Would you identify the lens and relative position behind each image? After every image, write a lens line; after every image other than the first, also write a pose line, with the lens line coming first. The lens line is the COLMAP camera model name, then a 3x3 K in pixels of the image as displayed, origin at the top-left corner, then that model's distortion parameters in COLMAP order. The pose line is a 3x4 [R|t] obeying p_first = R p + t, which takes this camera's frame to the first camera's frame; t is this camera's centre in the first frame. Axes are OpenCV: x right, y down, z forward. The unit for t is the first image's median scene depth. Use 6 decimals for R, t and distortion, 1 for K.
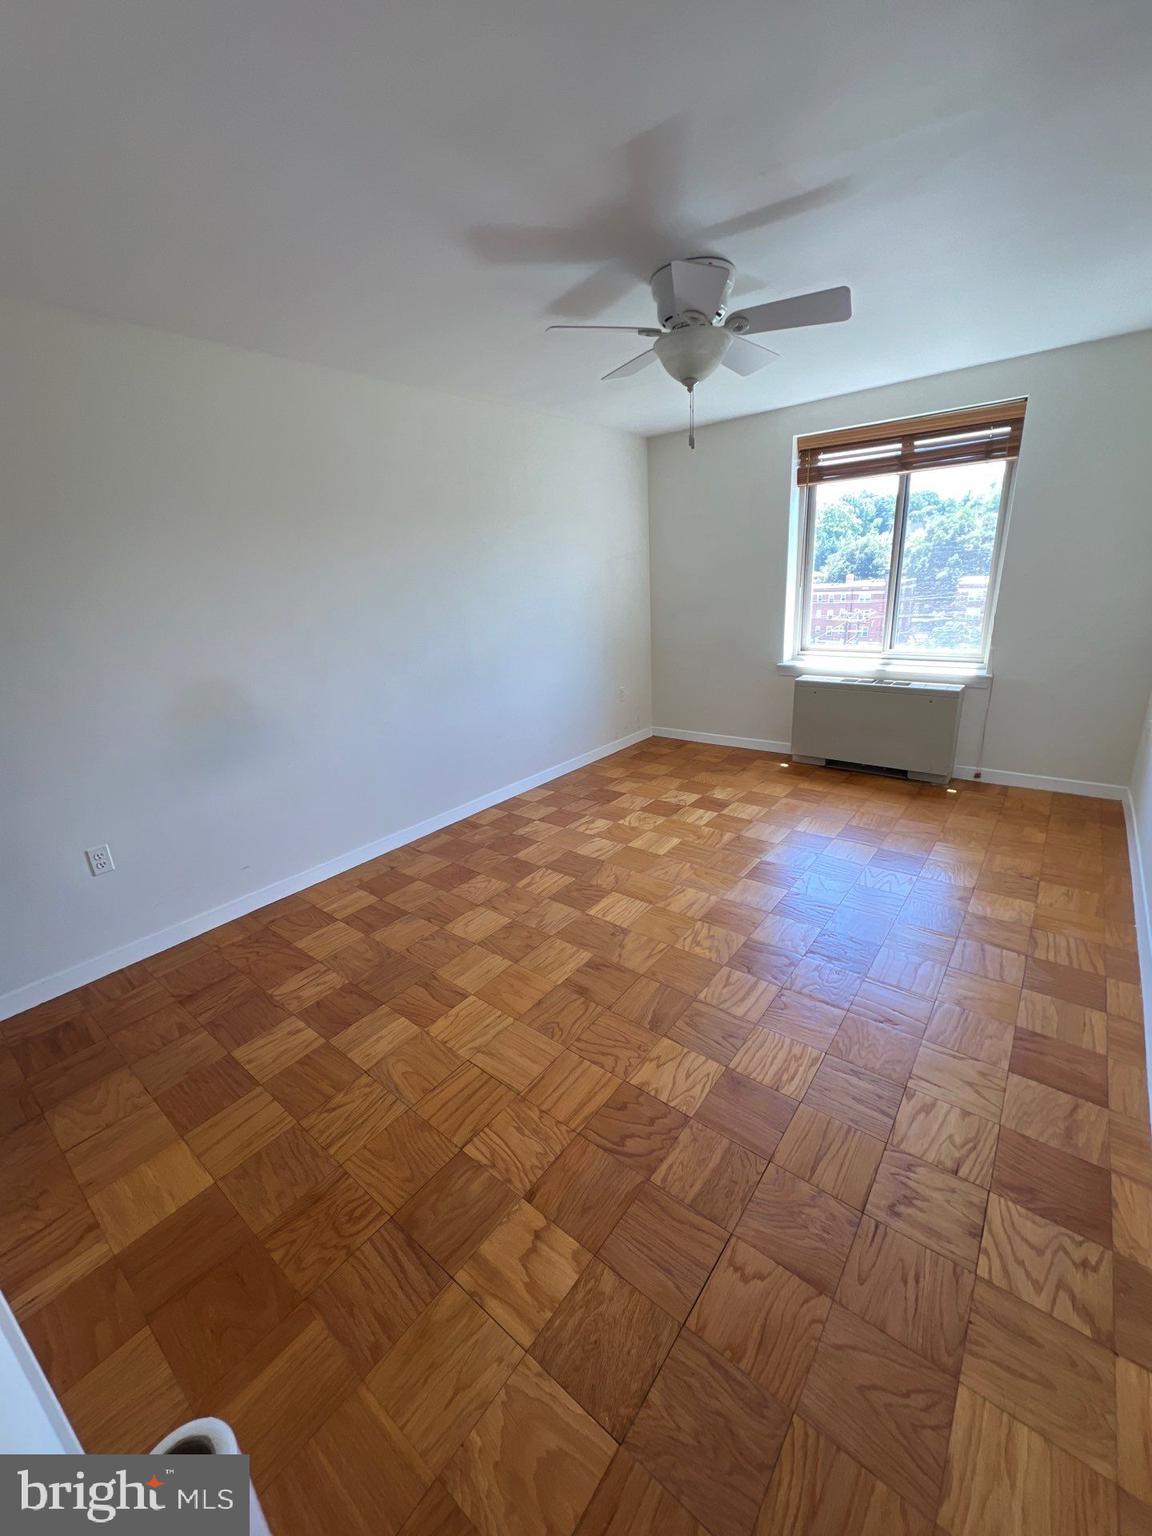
lens RADIAL K [[613.1, 0, 576.8], [0, 613.1, 764.4], [0, 0, 1]] dist [-0.000330, 0.000416]
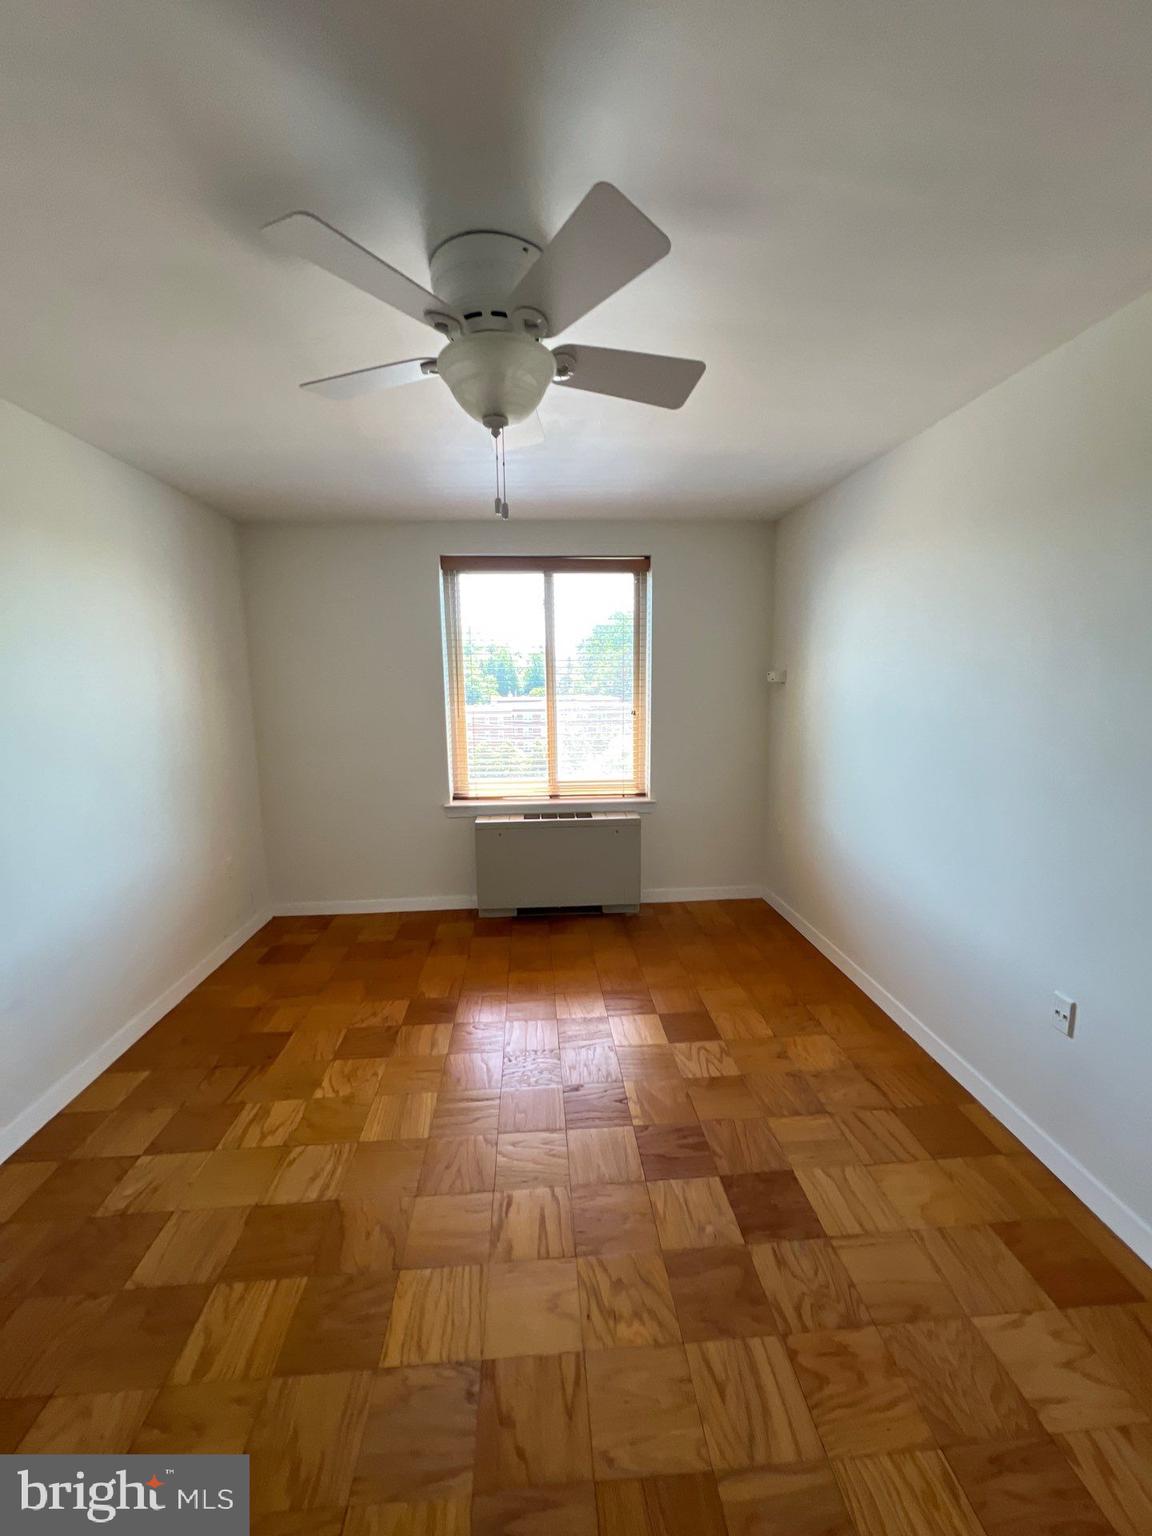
lens RADIAL K [[613.1, 0, 572.2], [0, 613.1, 761.6], [0, 0, 1]] dist [-0.000330, 0.000416]
pose [[0.738556, -0.042873, 0.672827, -0.124306], [0.178343, 0.974850, -0.133647, -0.091917], [-0.650176, 0.218700, 0.727628, 0.310384]]
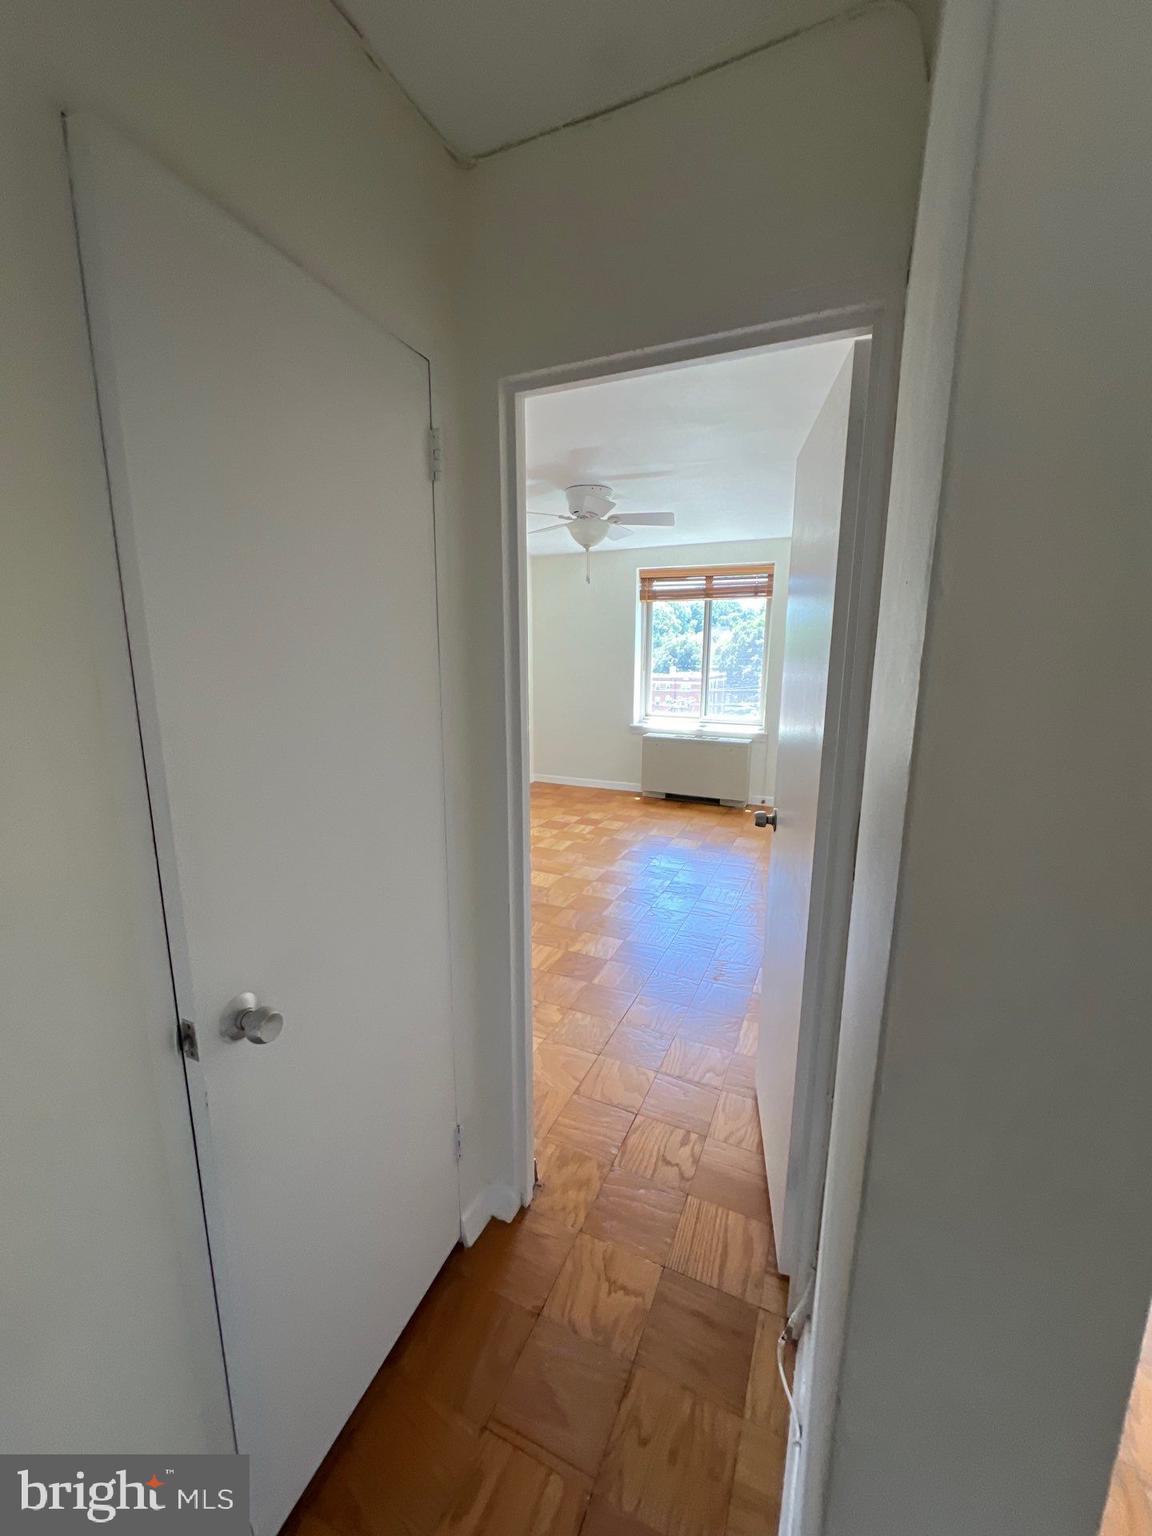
lens RADIAL K [[613.1, 0, 574.8], [0, 613.1, 763.5], [0, 0, 1]] dist [-0.000330, 0.000416]
pose [[0.968451, 0.012809, 0.248874, -0.150255], [0.019154, 0.991898, -0.125586, 0.105001], [-0.248466, 0.126391, 0.960359, -0.310745]]
